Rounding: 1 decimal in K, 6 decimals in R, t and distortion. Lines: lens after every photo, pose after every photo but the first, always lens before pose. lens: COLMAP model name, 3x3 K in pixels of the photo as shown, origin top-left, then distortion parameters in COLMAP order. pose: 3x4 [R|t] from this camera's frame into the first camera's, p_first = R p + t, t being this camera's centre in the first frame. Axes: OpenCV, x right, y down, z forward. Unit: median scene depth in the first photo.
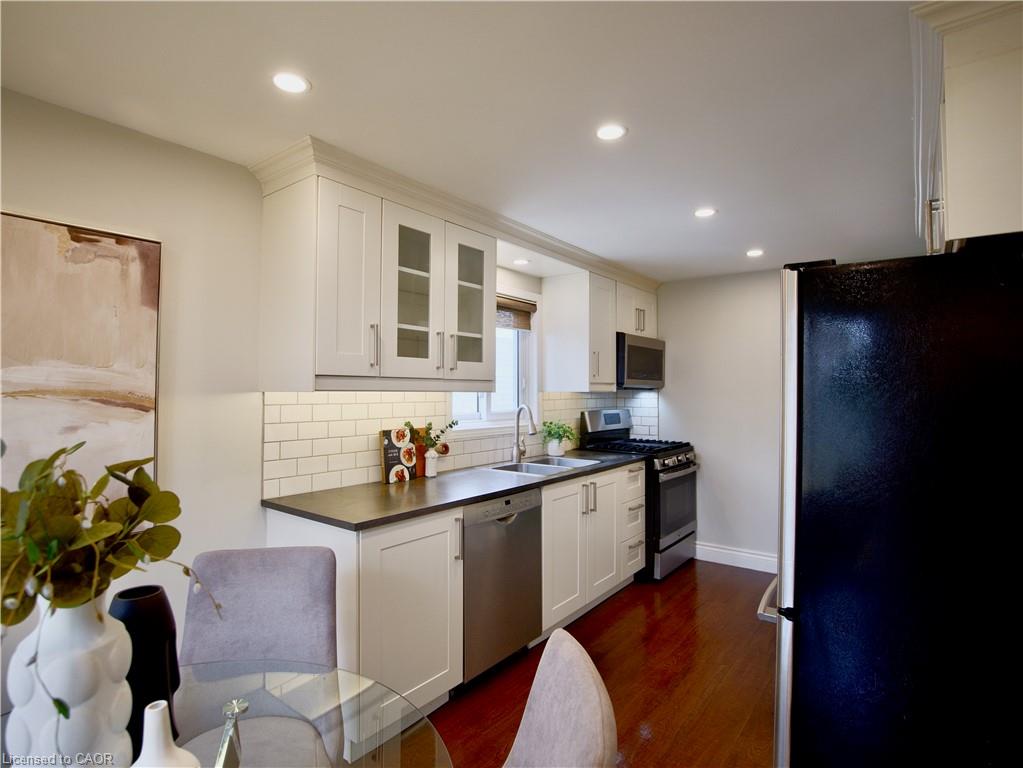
lens RADIAL K [[535.6, 0, 510.8], [0, 535.6, 379.1], [0, 0, 1]] dist [-0.036310, 0.001509]
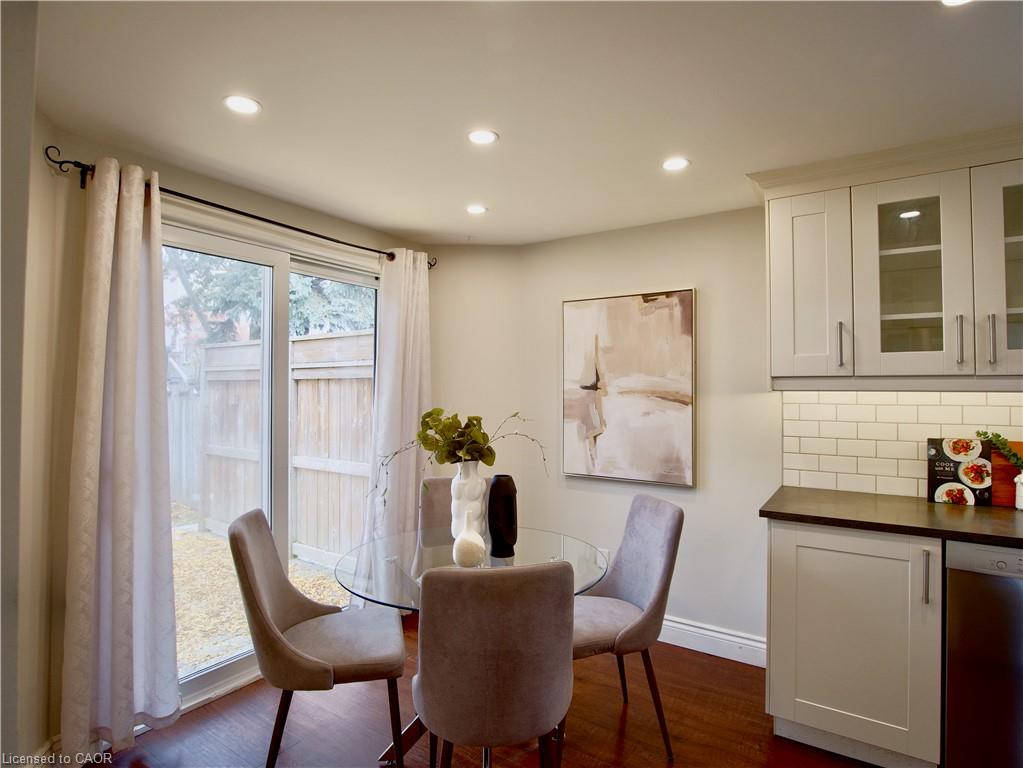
lens RADIAL K [[535.6, 0, 510.8], [0, 535.6, 379.1], [0, 0, 1]] dist [-0.036310, 0.001509]
pose [[0.063466, -0.022608, -0.997728, 0.470015], [0.019271, 0.999585, -0.021424, 0.006700], [0.997798, -0.017867, 0.063875, 0.245320]]
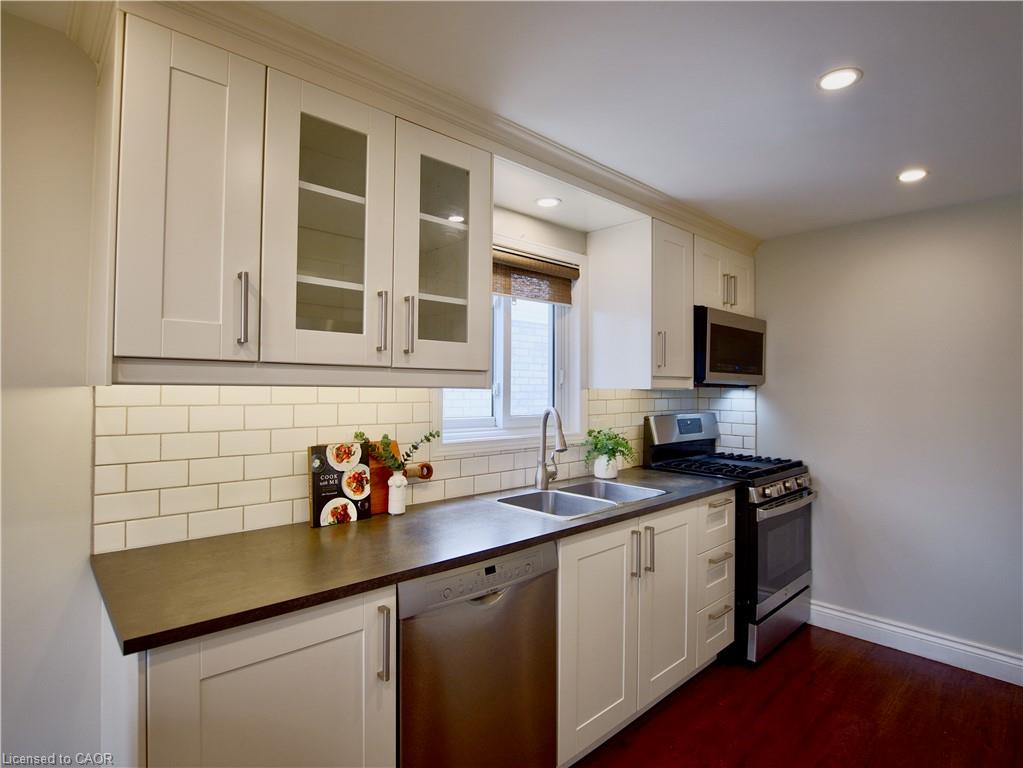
lens RADIAL K [[535.6, 0, 510.8], [0, 535.6, 379.1], [0, 0, 1]] dist [-0.036310, 0.001509]
pose [[0.986222, 0.001235, -0.165424, 0.096032], [-0.000438, 0.999988, 0.004854, 0.008798], [0.165428, -0.004715, 0.986211, 0.335023]]
